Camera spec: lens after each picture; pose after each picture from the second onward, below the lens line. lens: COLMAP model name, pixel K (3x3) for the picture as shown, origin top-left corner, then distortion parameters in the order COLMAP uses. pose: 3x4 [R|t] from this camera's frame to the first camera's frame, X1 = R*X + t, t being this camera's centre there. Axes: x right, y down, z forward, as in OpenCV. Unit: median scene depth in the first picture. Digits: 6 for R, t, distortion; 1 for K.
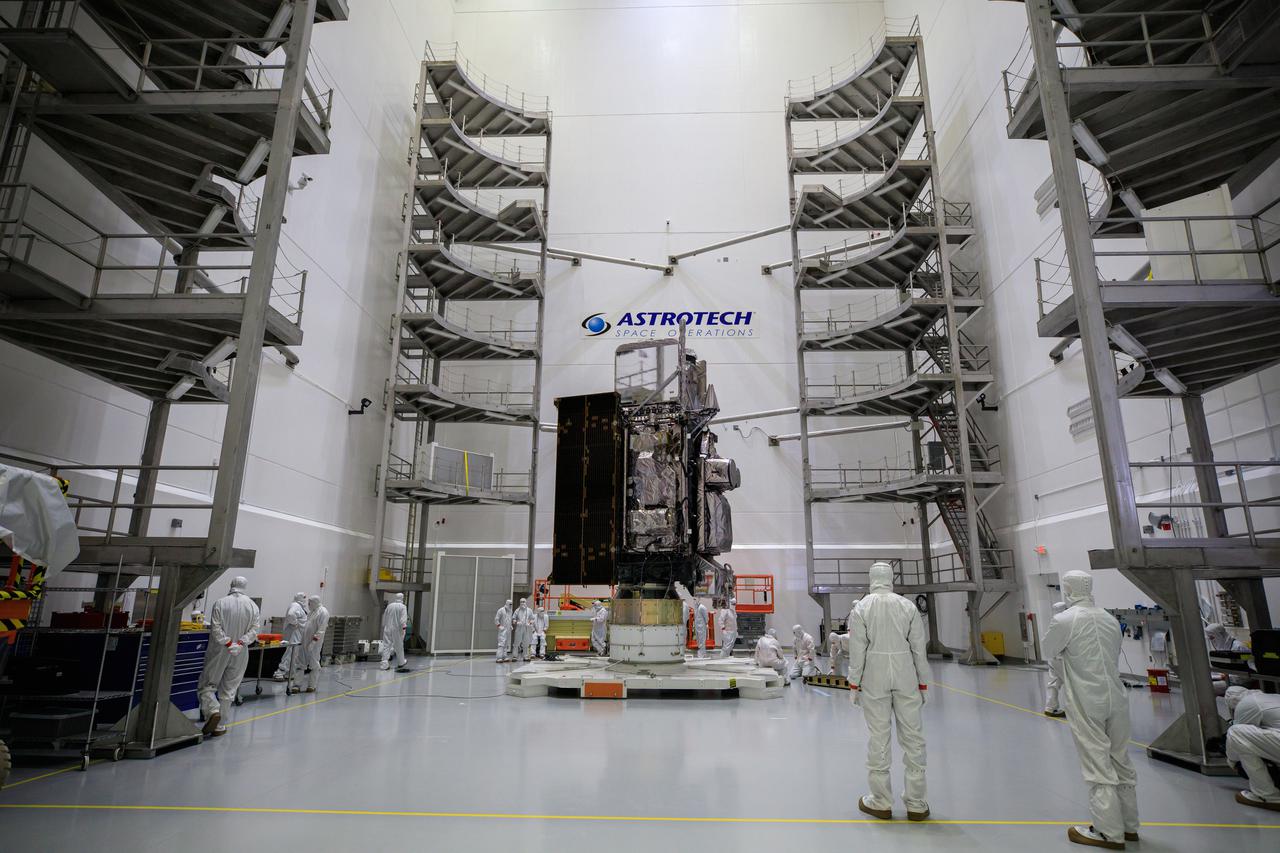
lens RADIAL K [[703.4, 0, 640.0], [0, 703.4, 426.5], [0, 0, 1]] dist [-0.002163, -0.000057]
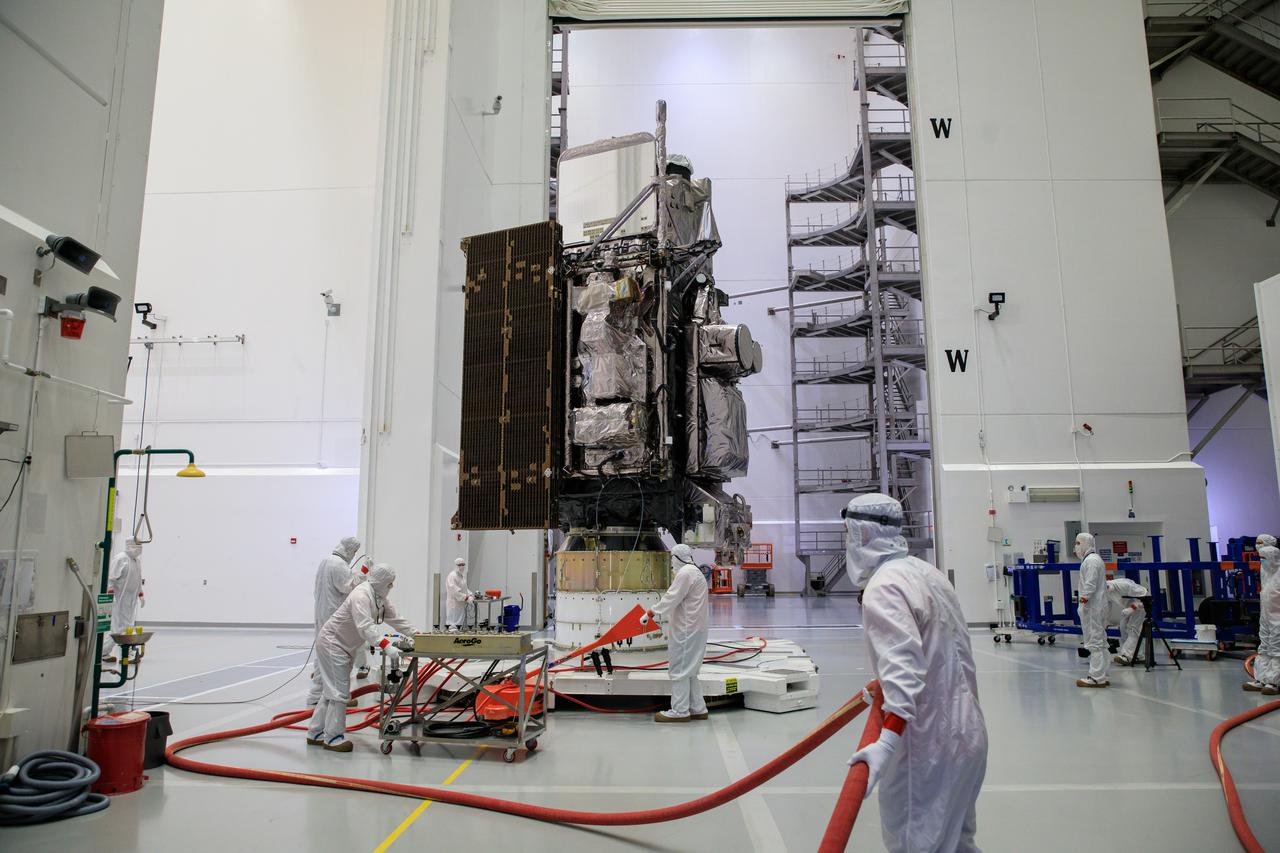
lens RADIAL K [[861.6, 0, 640.0], [0, 861.6, 426.5], [0, 0, 1]] dist [-0.087135, 0.000101]
pose [[0.997492, -0.019733, -0.067977, 0.091911], [0.025907, 0.995498, 0.091168, 0.065801], [0.065872, -0.092701, 0.993513, 0.249736]]
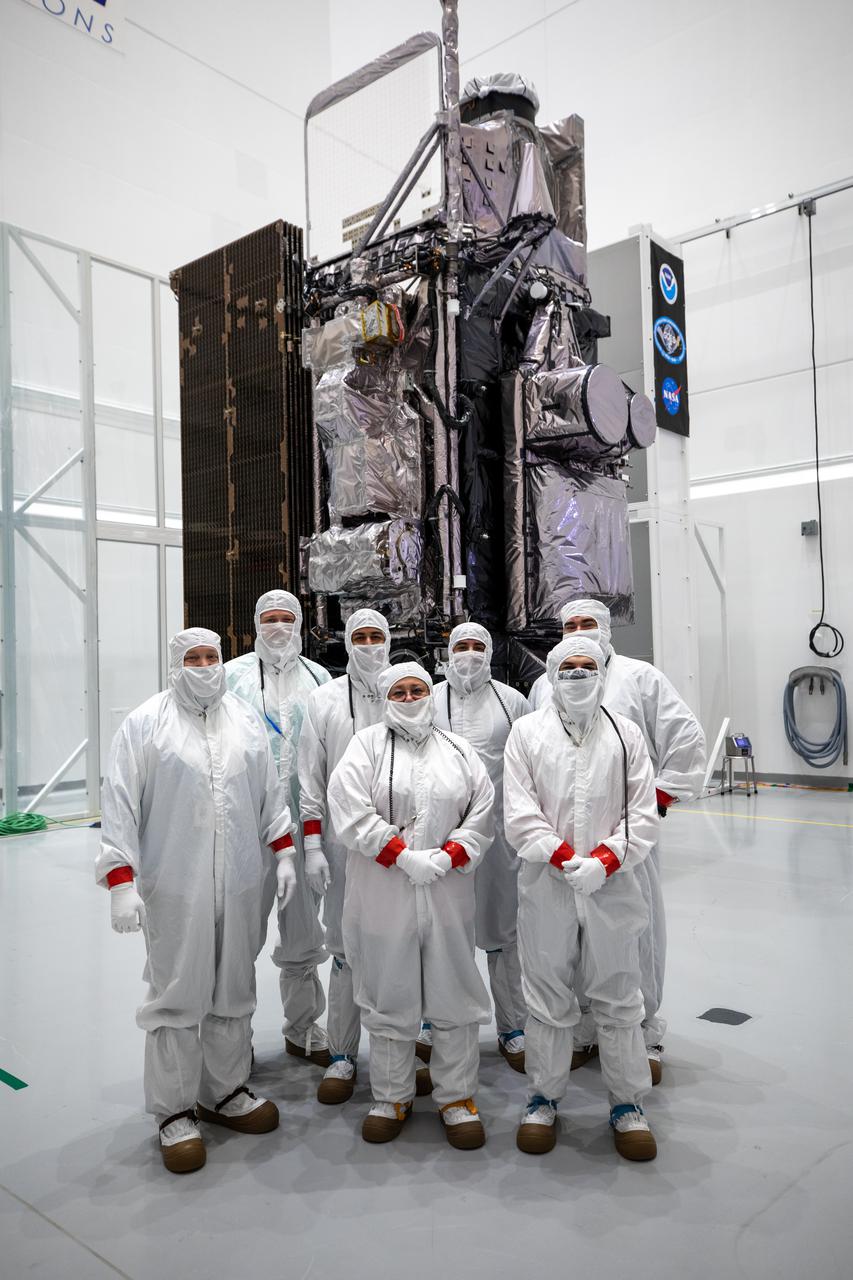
lens RADIAL K [[948.7, 0, 426.5], [0, 948.7, 640.0], [0, 0, 1]] dist [0.008950, 0.002162]
pose [[0.943210, -0.038489, -0.329961, 0.201718], [0.111821, 0.972088, 0.206255, 0.073864], [0.312812, -0.231438, 0.921187, 0.523252]]
